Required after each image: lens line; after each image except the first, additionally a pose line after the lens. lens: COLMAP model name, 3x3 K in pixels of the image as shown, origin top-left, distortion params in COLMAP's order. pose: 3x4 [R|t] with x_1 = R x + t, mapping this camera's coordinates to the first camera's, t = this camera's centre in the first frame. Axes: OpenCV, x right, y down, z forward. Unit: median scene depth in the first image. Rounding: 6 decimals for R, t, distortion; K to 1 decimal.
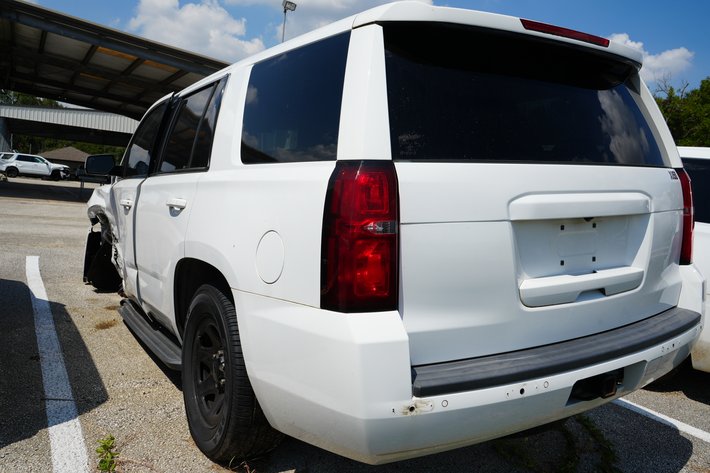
lens RADIAL K [[555.7, 0, 353.5], [0, 555.7, 241.7], [0, 0, 1]] dist [0.022092, -0.001024]
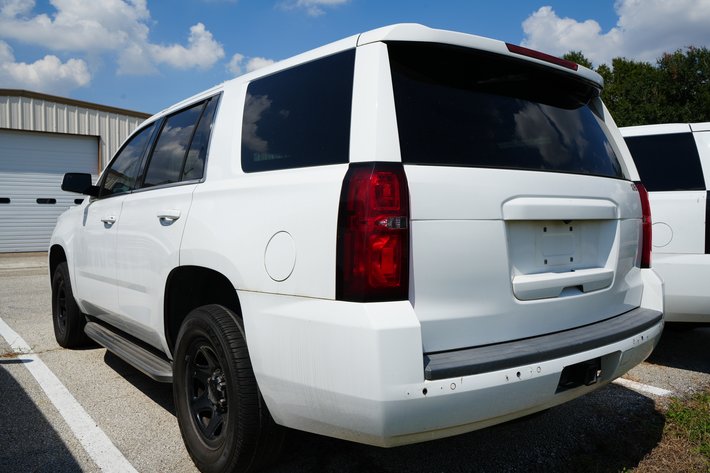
lens RADIAL K [[555.7, 0, 352.2], [0, 555.7, 239.4], [0, 0, 1]] dist [0.022092, -0.001024]
pose [[0.996161, -0.003218, 0.087484, -0.107785], [0.008313, 0.998285, -0.057940, 0.058617], [-0.087147, 0.058445, 0.994480, -0.063636]]
